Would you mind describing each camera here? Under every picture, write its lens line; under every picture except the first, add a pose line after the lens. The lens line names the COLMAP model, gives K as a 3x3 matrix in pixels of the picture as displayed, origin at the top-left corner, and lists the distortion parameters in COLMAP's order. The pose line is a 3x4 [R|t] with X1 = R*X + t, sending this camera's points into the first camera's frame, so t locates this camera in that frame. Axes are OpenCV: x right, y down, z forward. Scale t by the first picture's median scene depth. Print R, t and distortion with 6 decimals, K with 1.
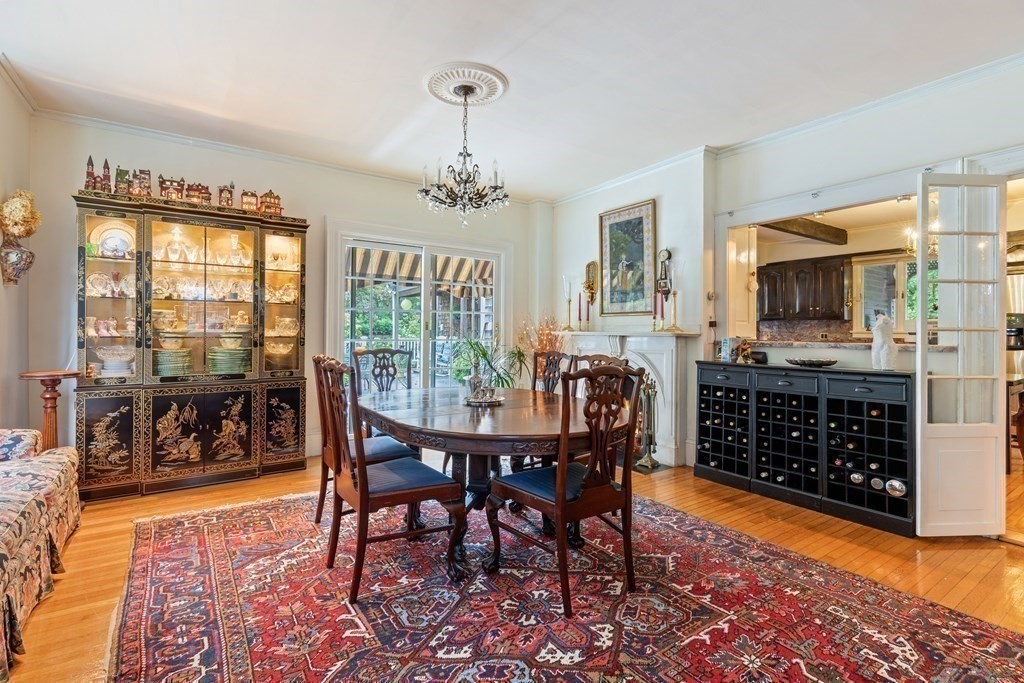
lens RADIAL K [[471.5, 0, 521.0], [0, 471.5, 327.2], [0, 0, 1]] dist [0.003082, -0.000313]
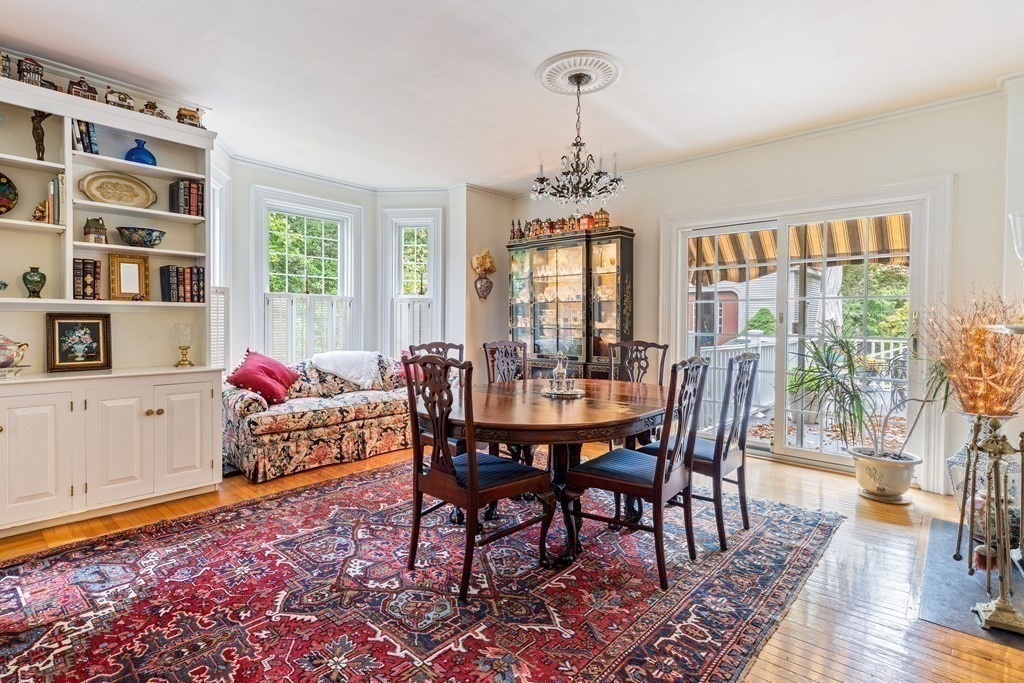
lens RADIAL K [[504.8, 0, 517.5], [0, 504.8, 328.1], [0, 0, 1]] dist [0.002355, -0.000009]
pose [[0.234890, 0.005484, -0.972006, 0.772553], [0.005491, 0.999961, 0.006969, 0.009583], [0.972006, -0.006974, 0.234851, 0.550176]]
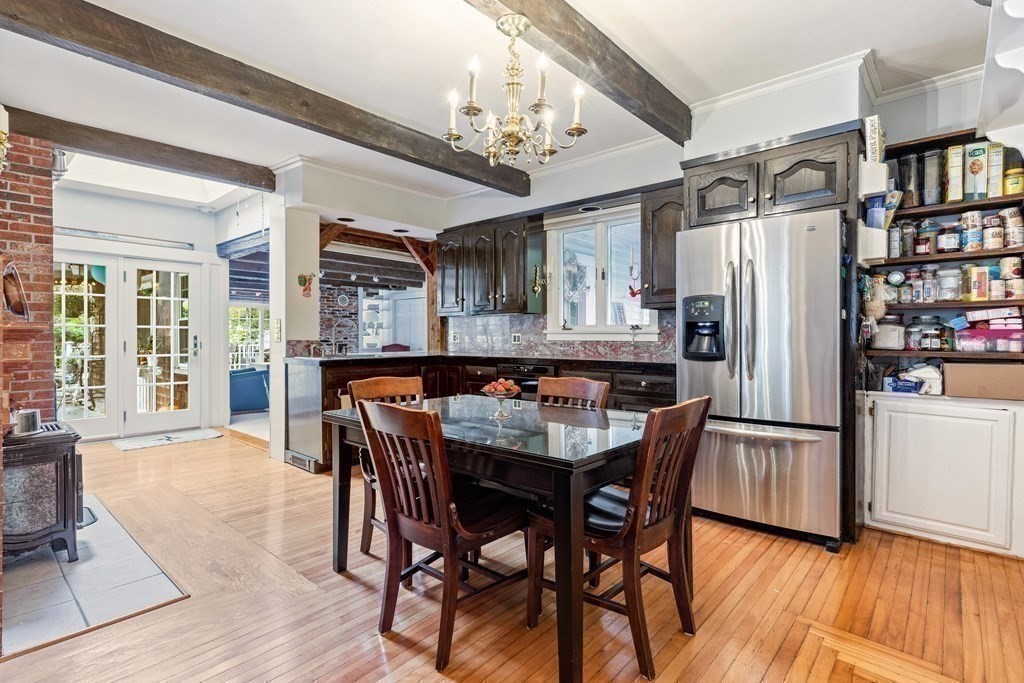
lens RADIAL K [[471.5, 0, 486.8], [0, 471.5, 329.4], [0, 0, 1]] dist [0.003082, -0.000313]
pose [[0.984086, -0.004065, 0.177646, 1.060074], [0.004996, 0.999976, -0.004792, 0.019557], [-0.177622, 0.005604, 0.984083, 0.781443]]
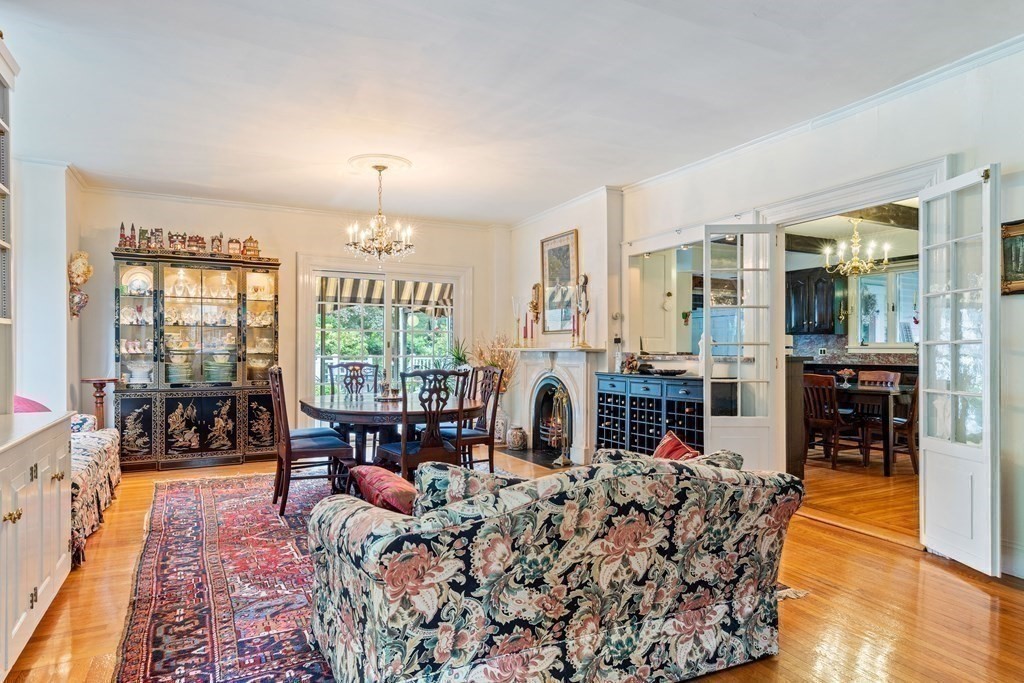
lens RADIAL K [[594.9, 0, 519.0], [0, 594.9, 344.8], [0, 0, 1]] dist [0.006148, 0.002756]
pose [[0.992581, -0.006573, -0.121405, 0.411456], [0.006664, 0.999978, 0.000344, 0.001489], [0.121400, -0.001150, 0.992603, -0.542555]]
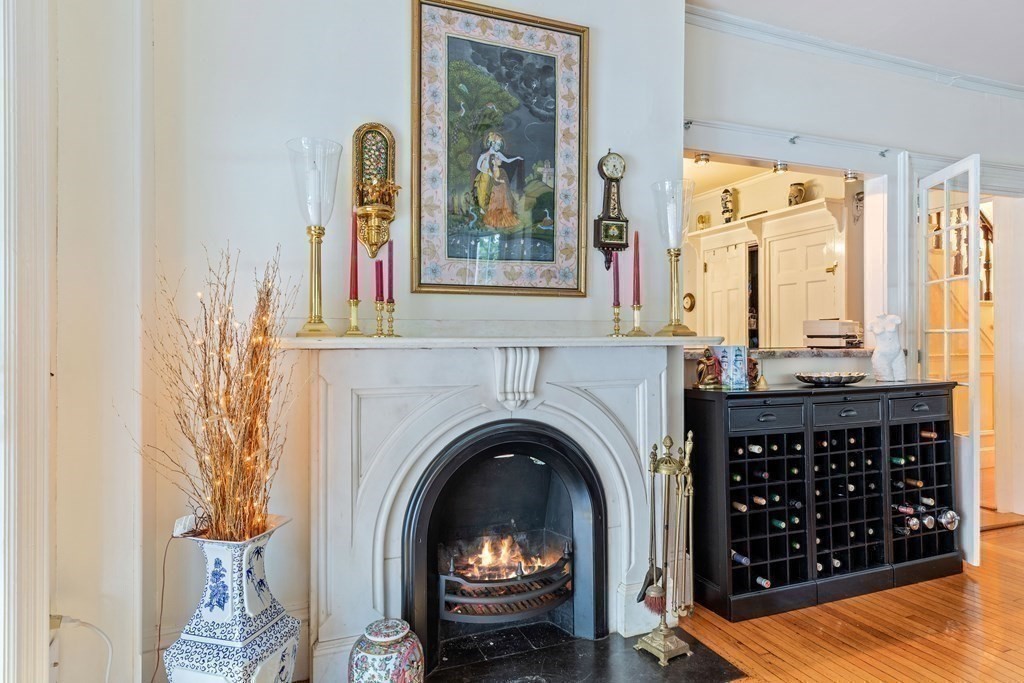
lens RADIAL K [[594.9, 0, 509.0], [0, 594.9, 341.6], [0, 0, 1]] dist [0.006148, 0.002756]
pose [[0.249023, -0.001652, 0.968496, -0.343106], [0.000047, 0.999999, 0.001693, 0.017986], [-0.968497, -0.000376, 0.249023, 1.209081]]
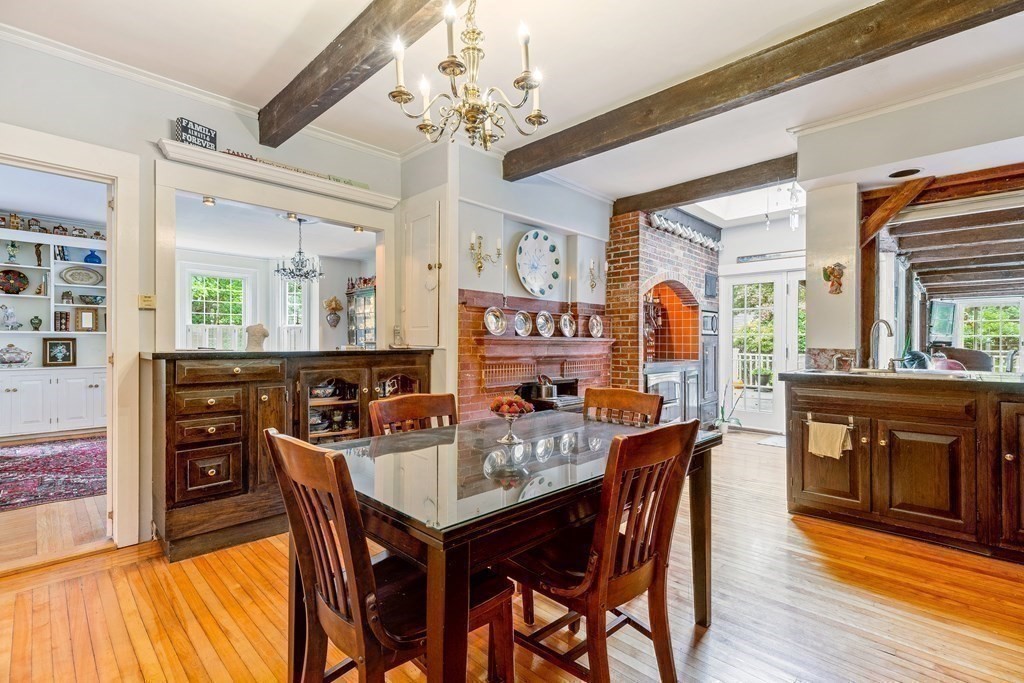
lens RADIAL K [[471.5, 0, 528.1], [0, 471.5, 342.4], [0, 0, 1]] dist [0.003082, -0.000313]
pose [[0.197742, -0.005591, -0.980238, 1.752265], [0.009738, 0.999946, -0.003739, 0.024590], [0.980206, -0.008807, 0.197786, 1.346184]]
